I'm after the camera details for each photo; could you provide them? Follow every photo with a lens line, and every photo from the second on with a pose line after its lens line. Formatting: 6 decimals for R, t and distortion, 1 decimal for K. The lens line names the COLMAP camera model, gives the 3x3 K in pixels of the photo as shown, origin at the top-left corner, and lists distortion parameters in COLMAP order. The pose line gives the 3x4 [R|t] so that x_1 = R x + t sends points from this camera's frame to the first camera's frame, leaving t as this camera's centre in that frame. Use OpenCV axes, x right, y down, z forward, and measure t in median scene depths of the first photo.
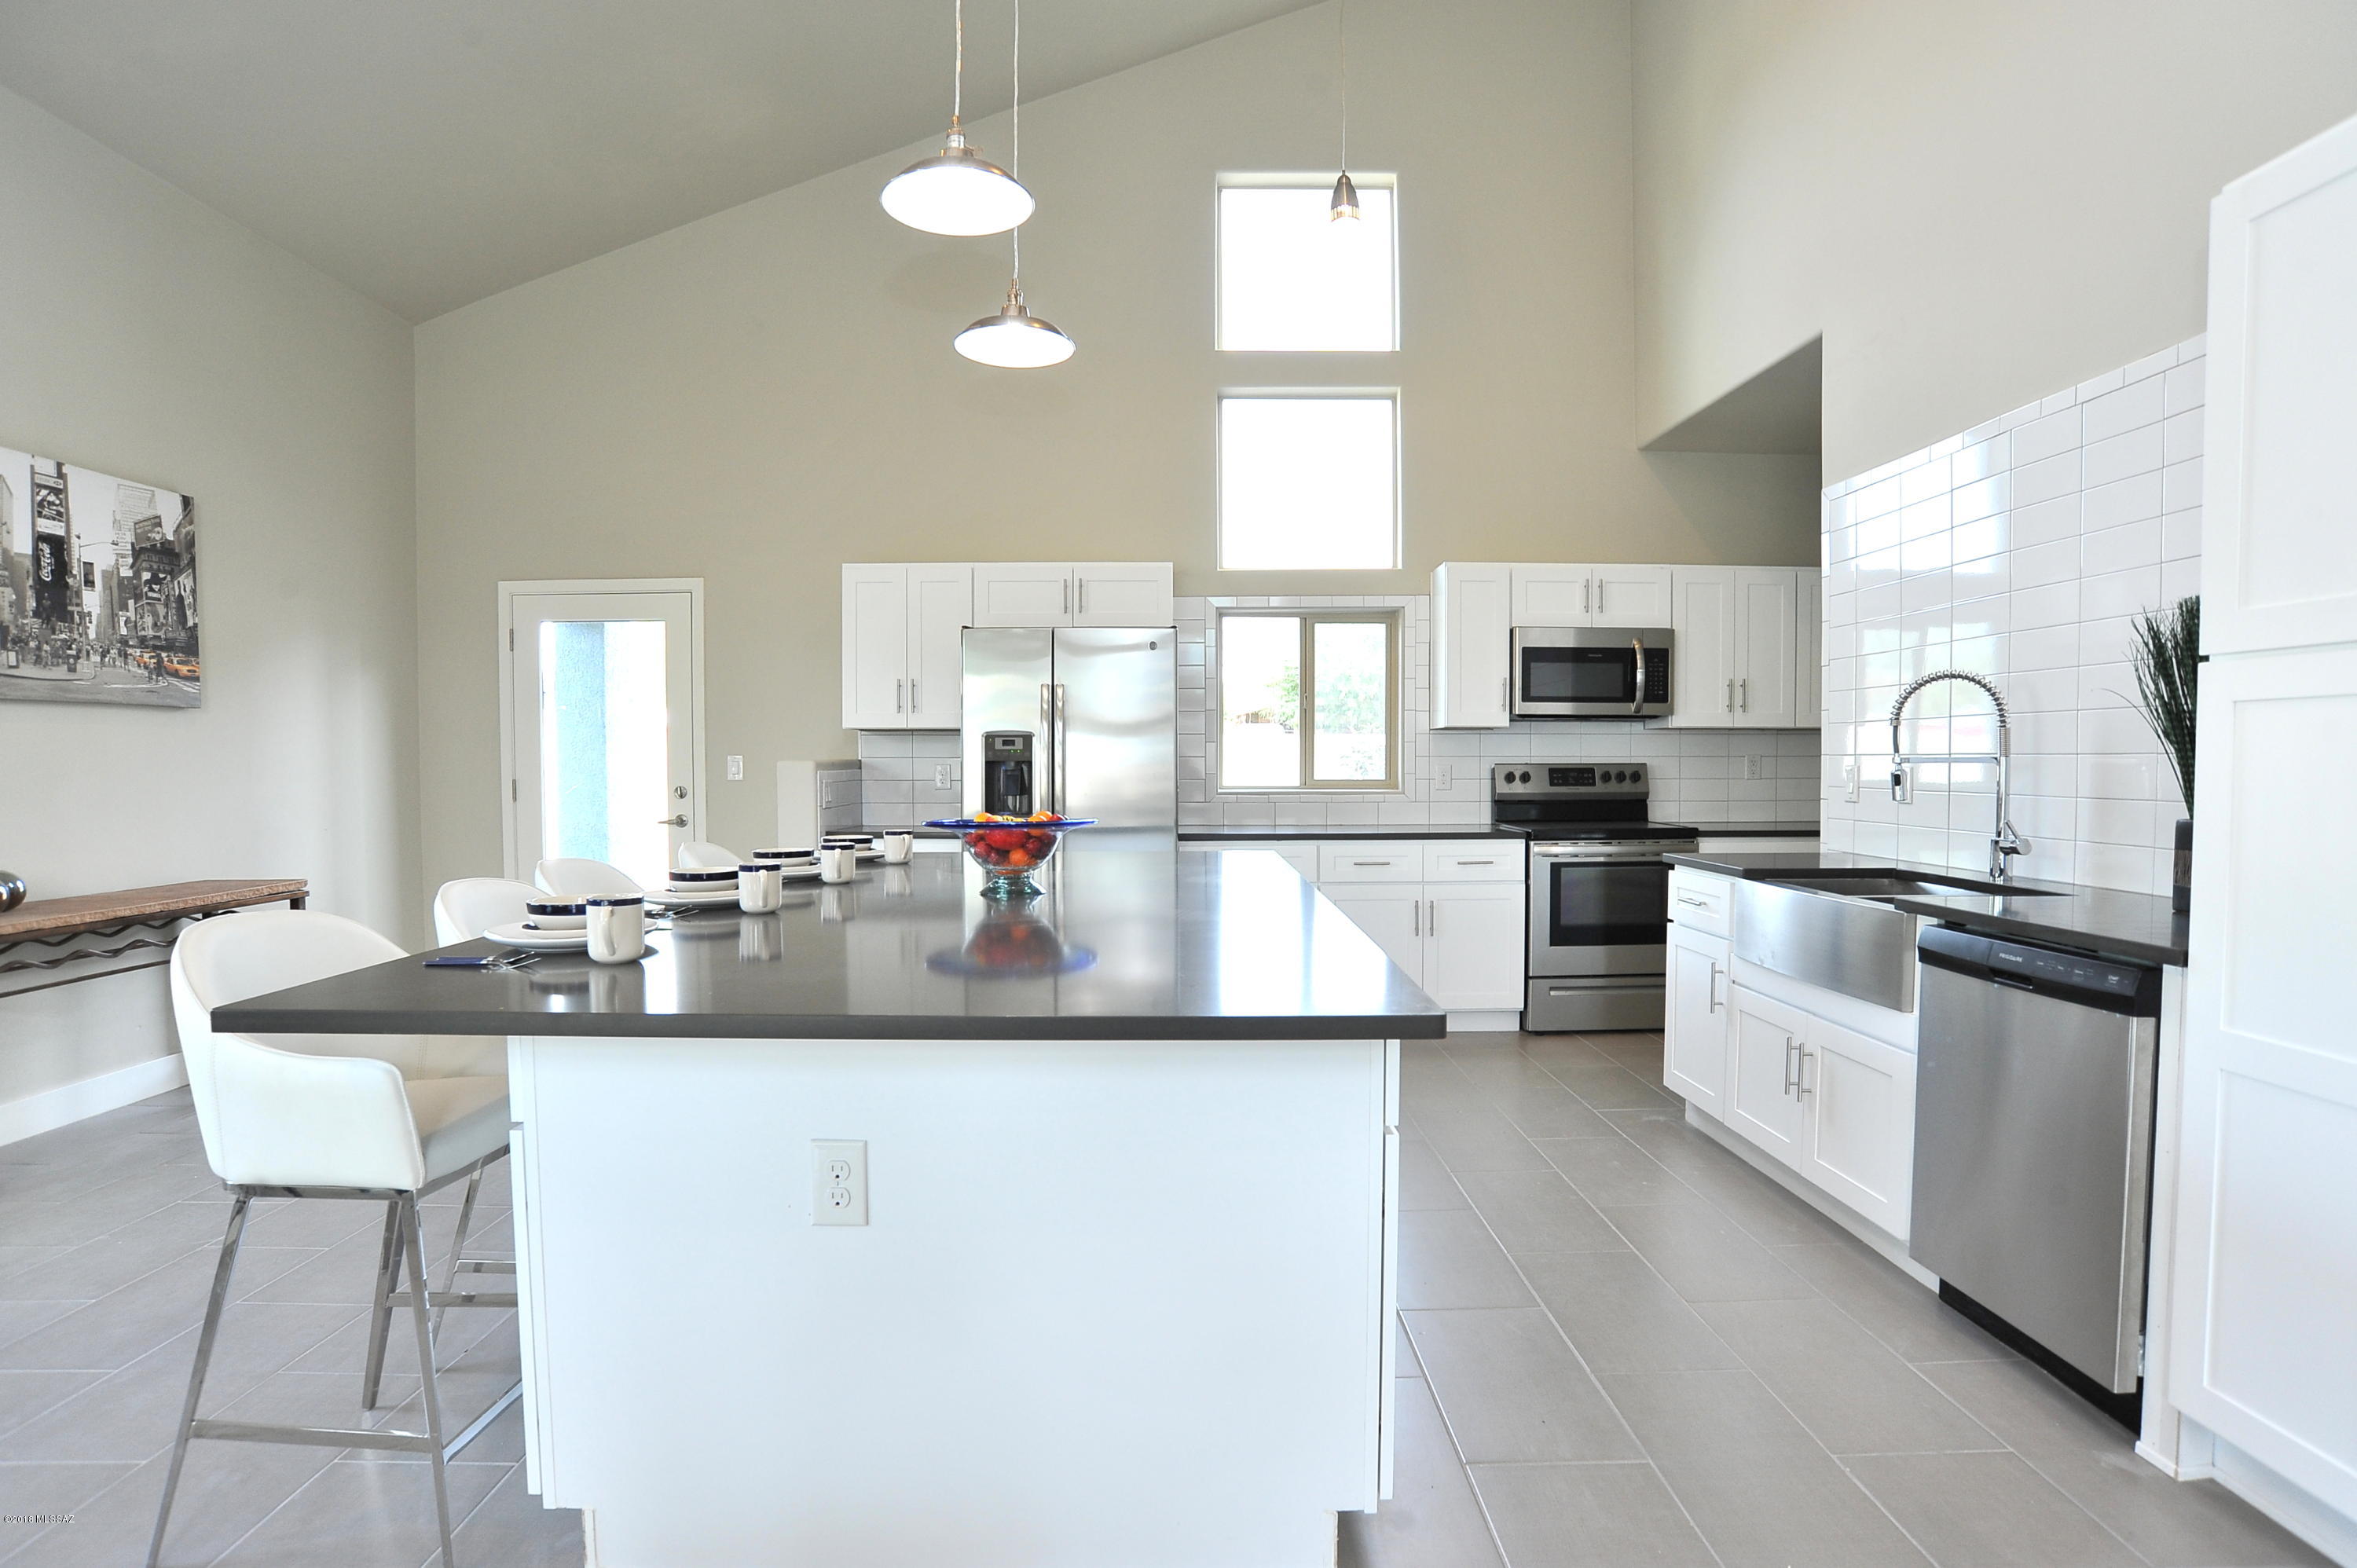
lens RADIAL K [[1225.5, 0, 1176.1], [0, 1225.5, 802.5], [0, 0, 1]] dist [-0.099598, 0.048032]
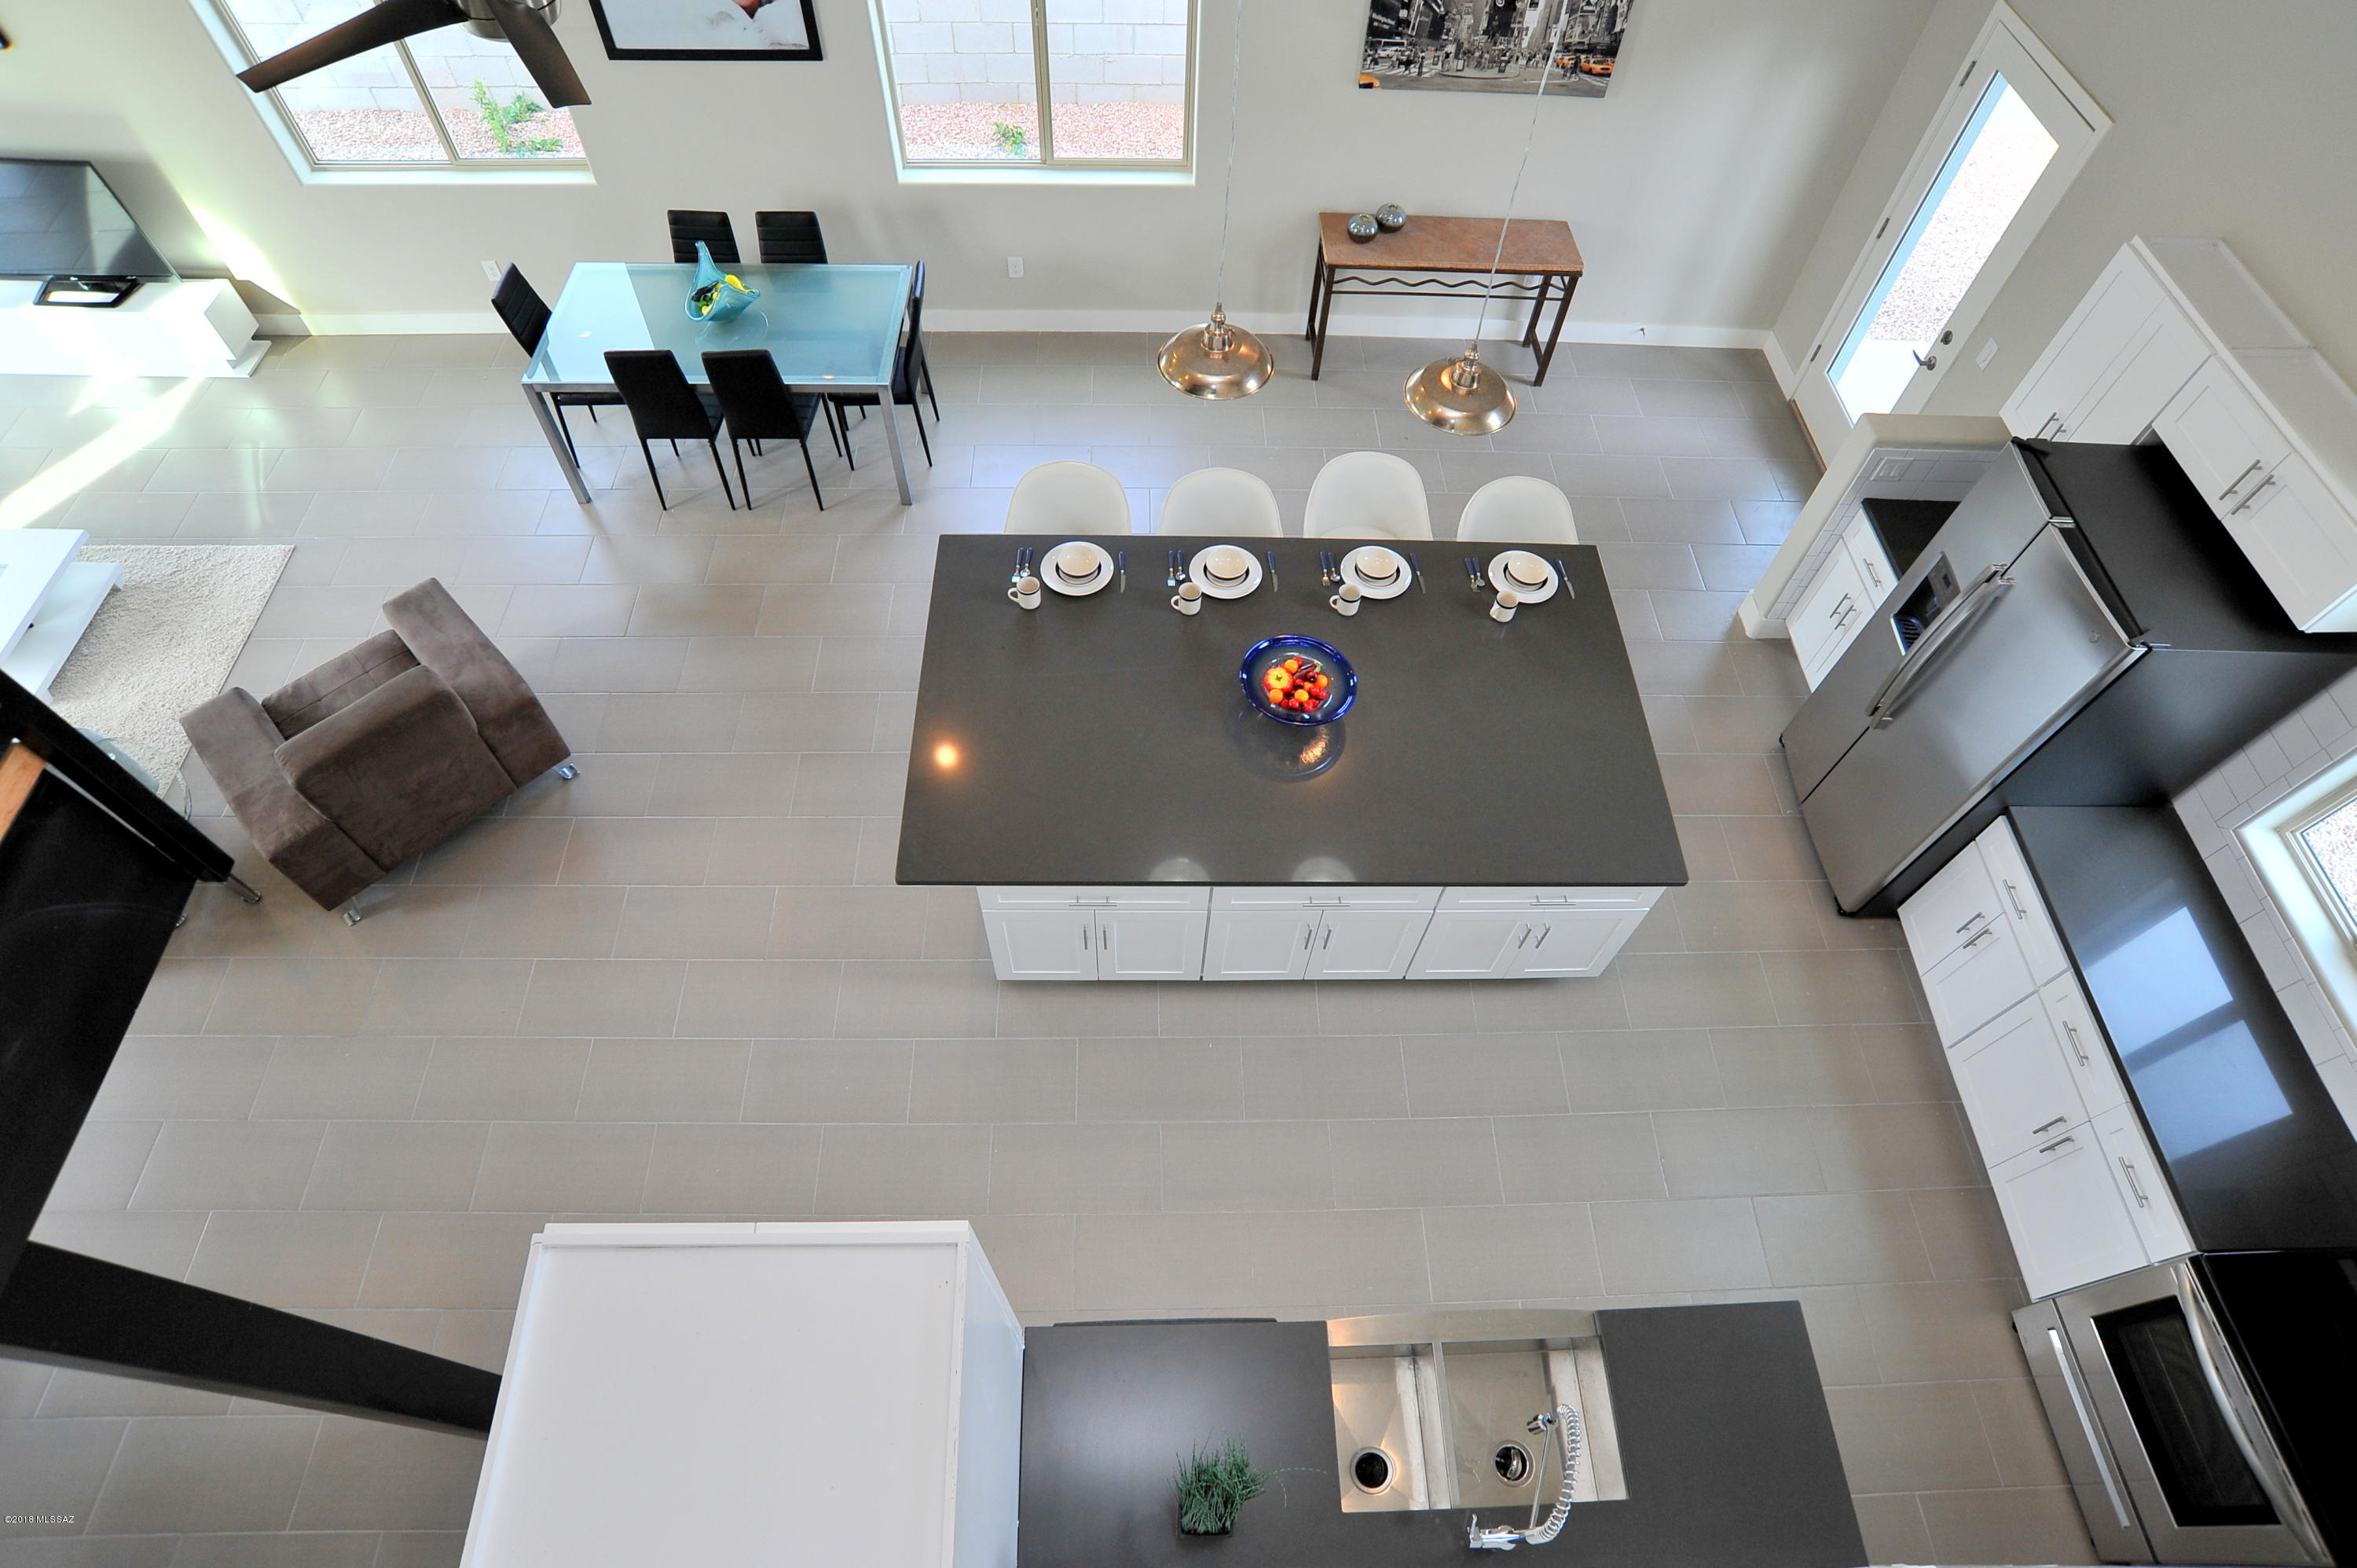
lens RADIAL K [[1207.1, 0, 1168.4], [0, 1207.1, 814.4], [0, 0, 1]] dist [-0.104429, 0.050612]
pose [[0.010142, 0.849123, -0.528098, 0.429805], [-0.064285, 0.527586, 0.847066, -0.618367], [0.997880, 0.025358, 0.059937, 0.409373]]
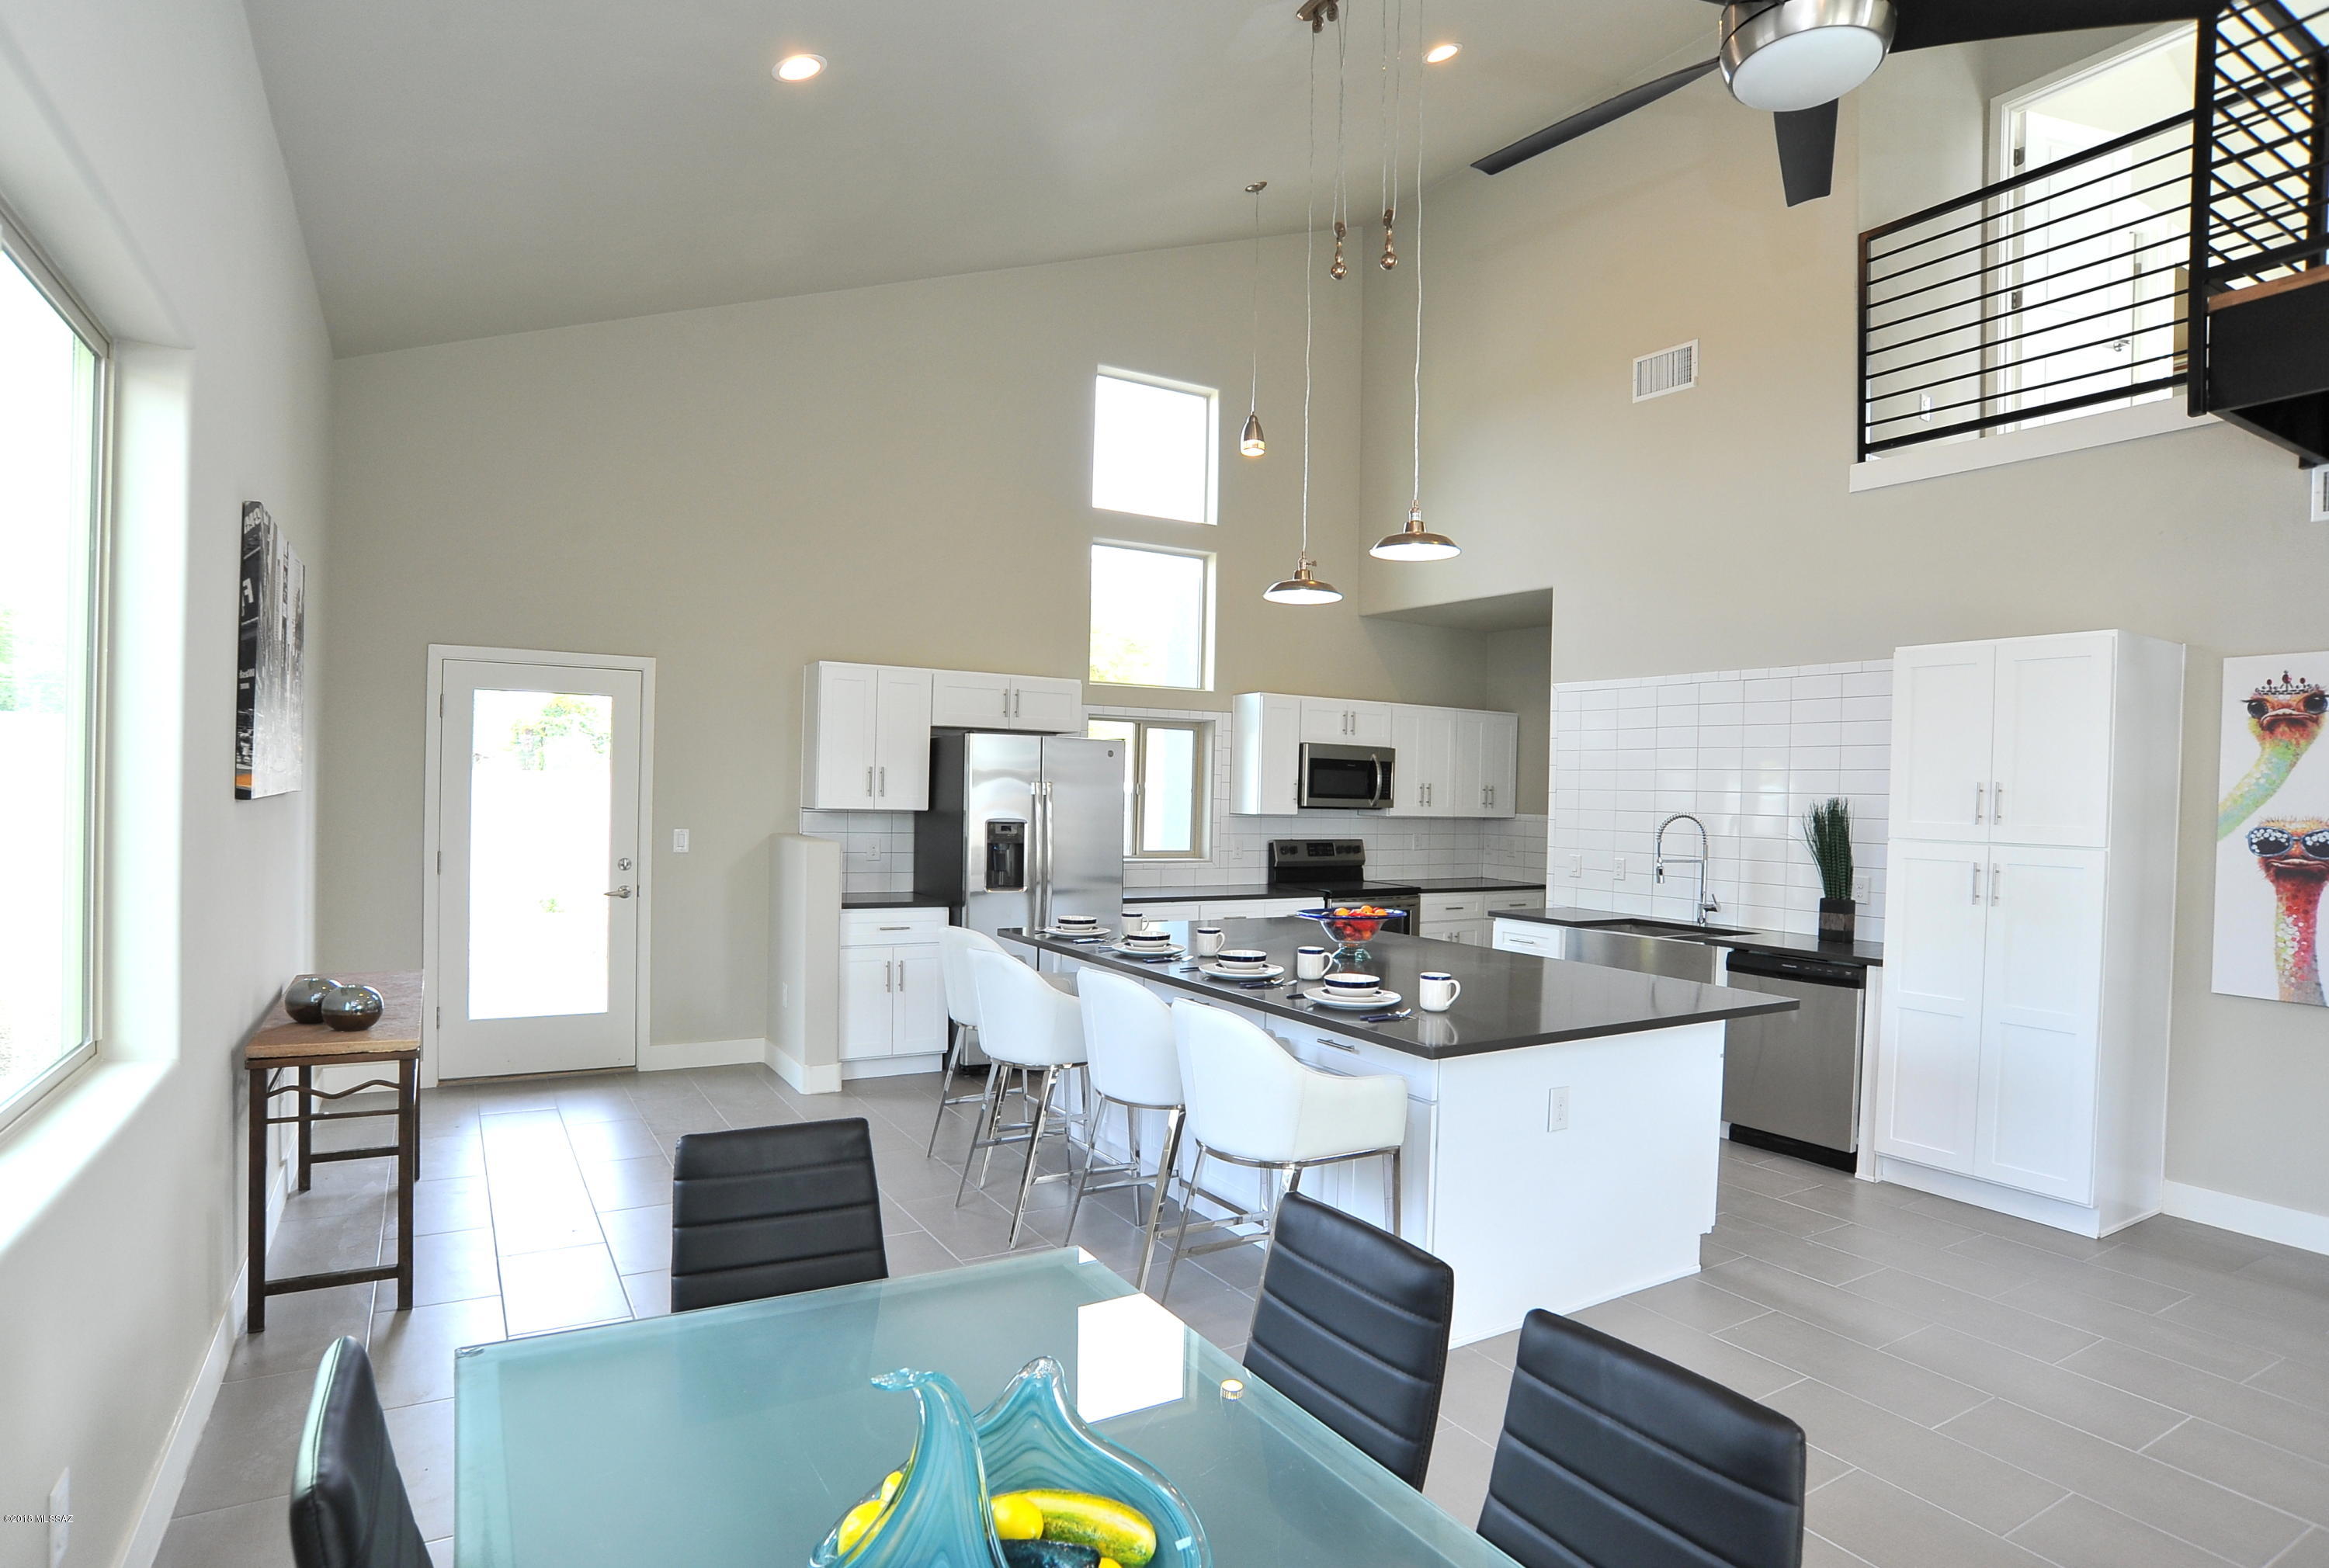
lens RADIAL K [[1238.3, 0, 1152.8], [0, 1238.3, 803.4], [0, 0, 1]] dist [-0.102401, 0.052908]
pose [[0.863388, 0.017290, 0.504244, -0.634394], [-0.008130, 0.999760, -0.020359, -0.049839], [-0.504475, 0.013478, 0.863321, -0.142086]]
